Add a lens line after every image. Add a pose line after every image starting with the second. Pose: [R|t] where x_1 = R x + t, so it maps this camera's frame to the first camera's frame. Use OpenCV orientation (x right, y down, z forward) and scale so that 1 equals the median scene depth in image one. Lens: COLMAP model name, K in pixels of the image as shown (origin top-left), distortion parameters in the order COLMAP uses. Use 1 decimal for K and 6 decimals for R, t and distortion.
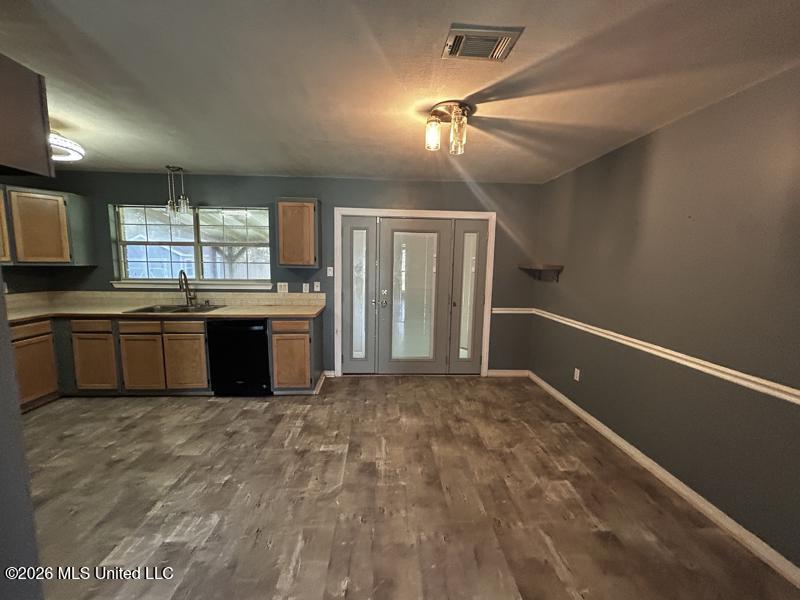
lens RADIAL K [[322.4, 0, 398.0], [0, 322.4, 299.4], [0, 0, 1]] dist [0.002481, 0.000933]
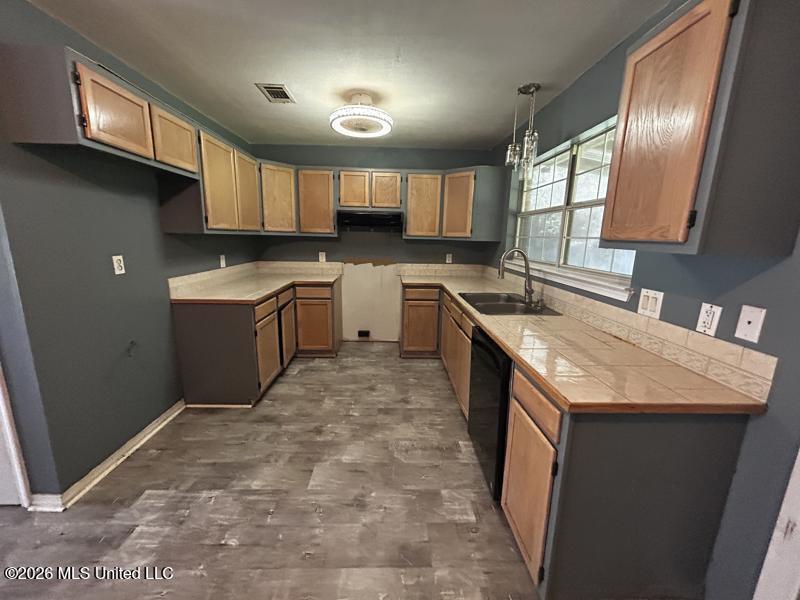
lens RADIAL K [[322.4, 0, 397.0], [0, 322.4, 299.3], [0, 0, 1]] dist [0.002481, 0.000933]
pose [[-0.036174, 0.181476, -0.982730, 0.029843], [-0.134633, 0.973523, 0.184732, -0.089276], [0.990235, 0.138991, -0.010783, 0.894901]]
